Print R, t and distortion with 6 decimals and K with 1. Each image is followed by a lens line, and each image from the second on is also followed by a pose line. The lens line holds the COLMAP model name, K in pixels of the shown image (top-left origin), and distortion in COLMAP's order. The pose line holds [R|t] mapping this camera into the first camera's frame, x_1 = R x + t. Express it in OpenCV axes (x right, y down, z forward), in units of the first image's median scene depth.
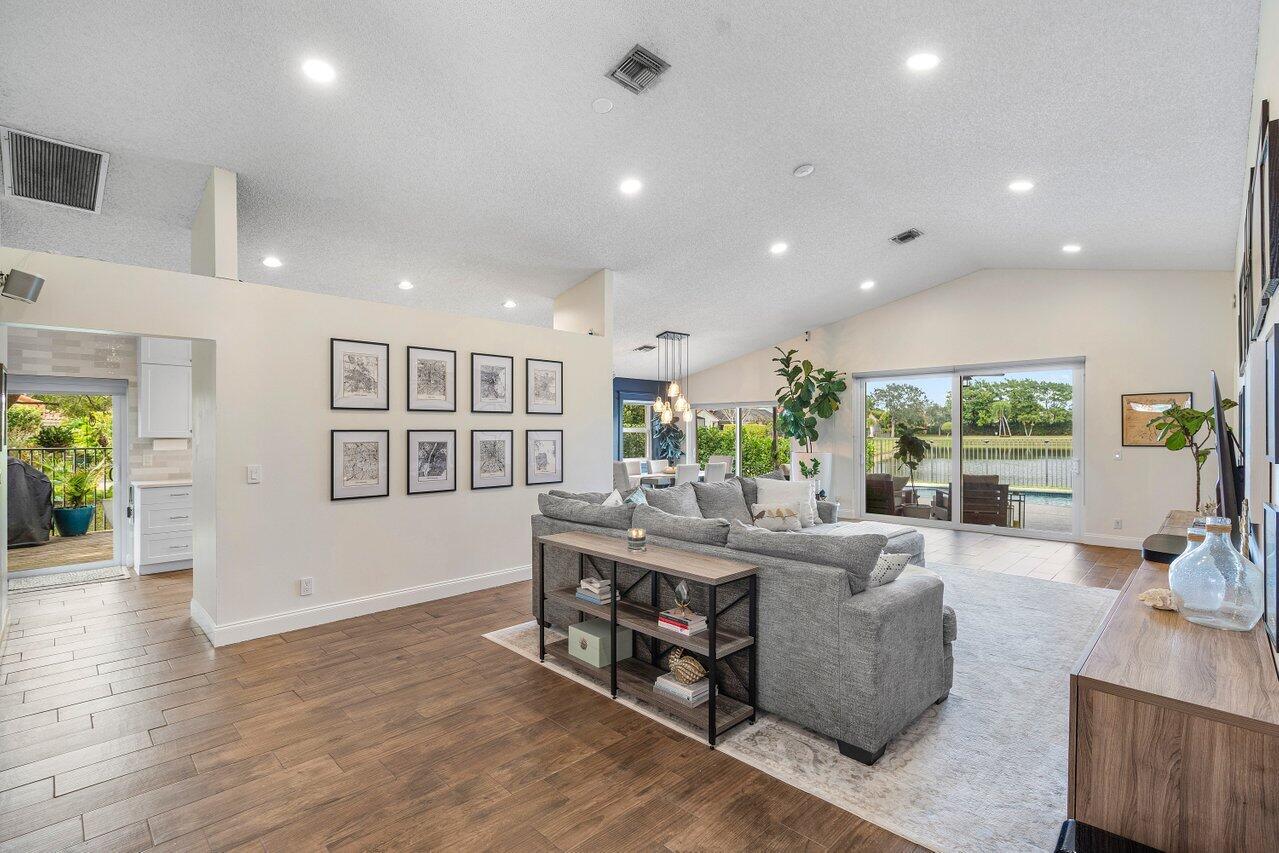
lens RADIAL K [[597.2, 0, 646.3], [0, 597.2, 428.3], [0, 0, 1]] dist [-0.001959, 0.000162]
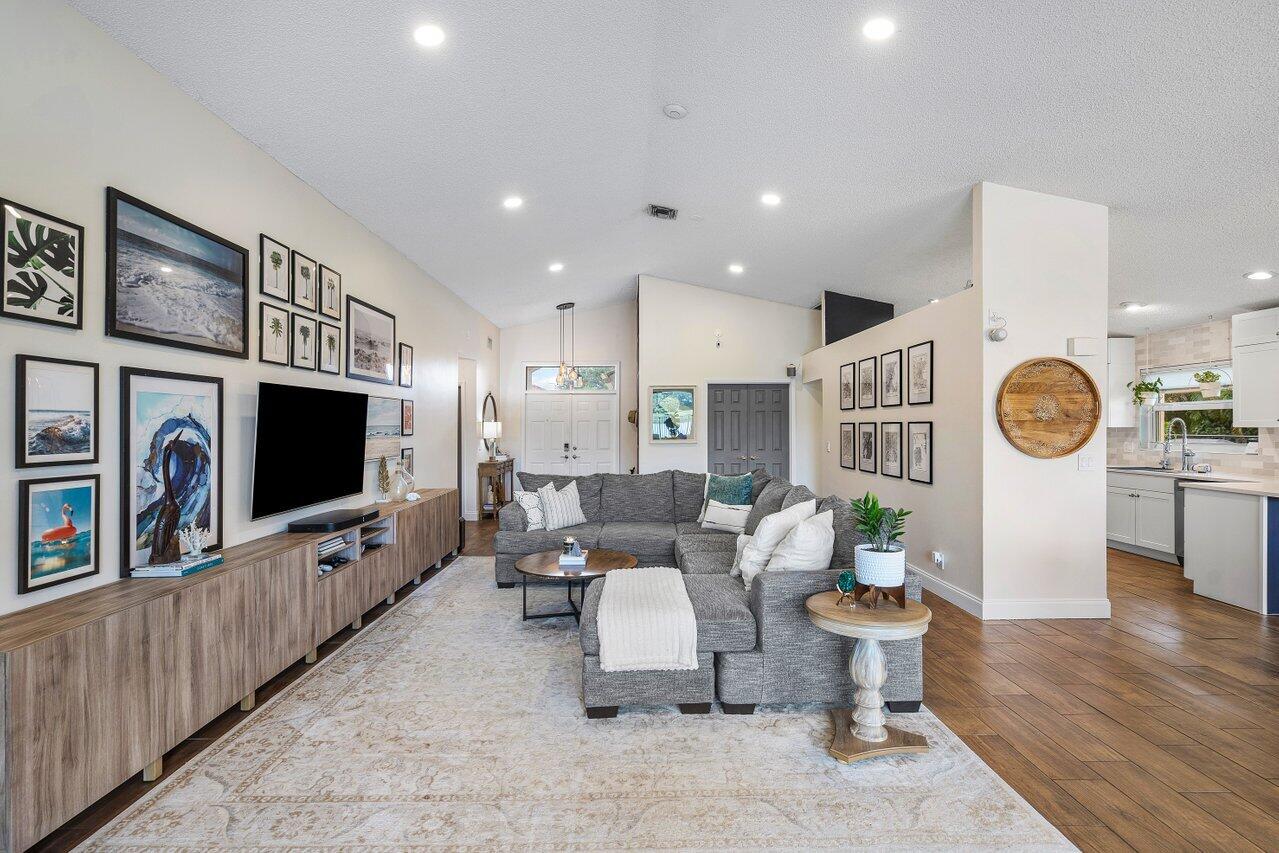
lens RADIAL K [[597.2, 0, 626.8], [0, 597.2, 426.2], [0, 0, 1]] dist [-0.001959, 0.000162]
pose [[-0.710038, 0.008051, -0.704117, 0.872310], [0.014169, 0.999896, -0.002856, 0.006191], [0.704021, -0.012004, -0.710078, 1.506193]]
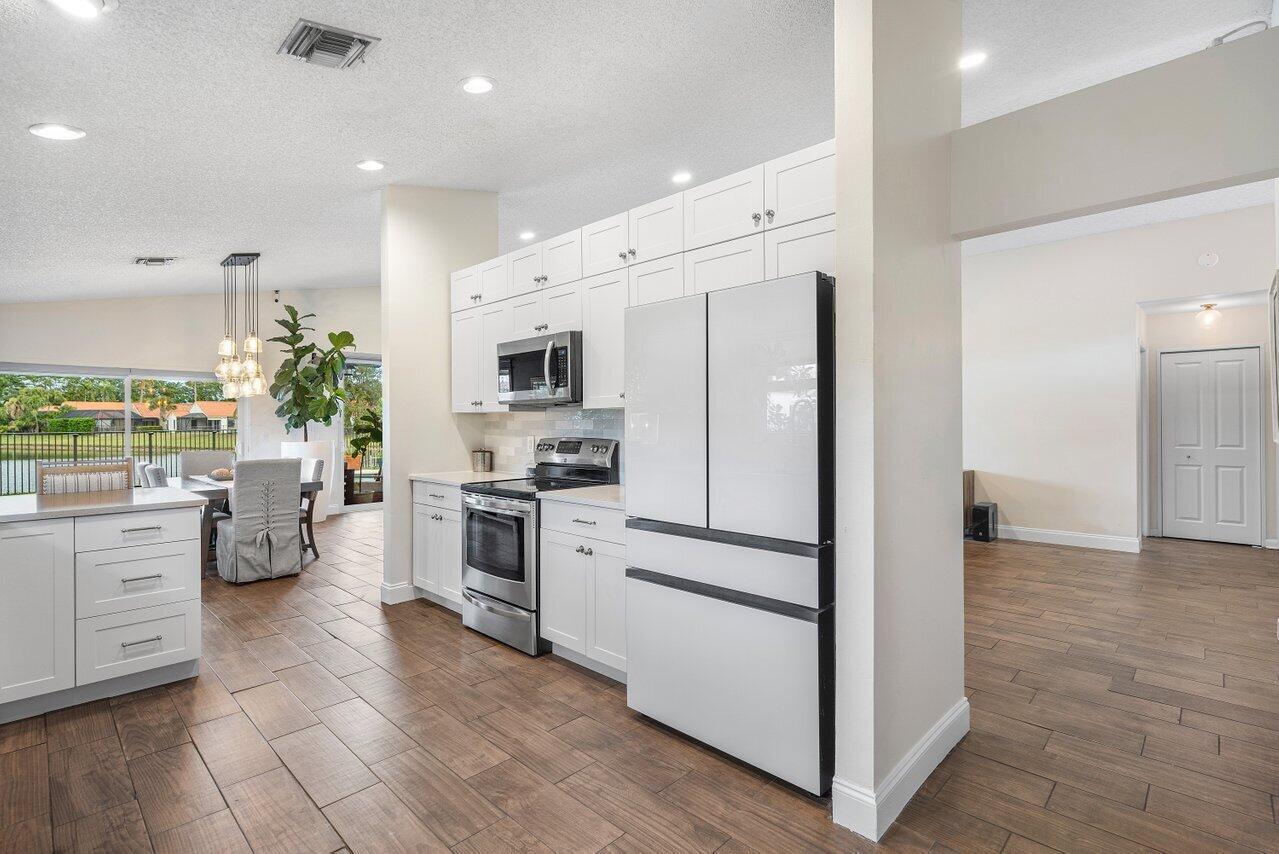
lens RADIAL K [[597.2, 0, 634.1], [0, 597.2, 421.9], [0, 0, 1]] dist [-0.001959, 0.000162]
pose [[0.003179, 0.008230, 0.999961, -1.041572], [-0.003718, 0.999959, -0.008218, 0.038669], [-0.999988, -0.003692, 0.003210, 1.031729]]
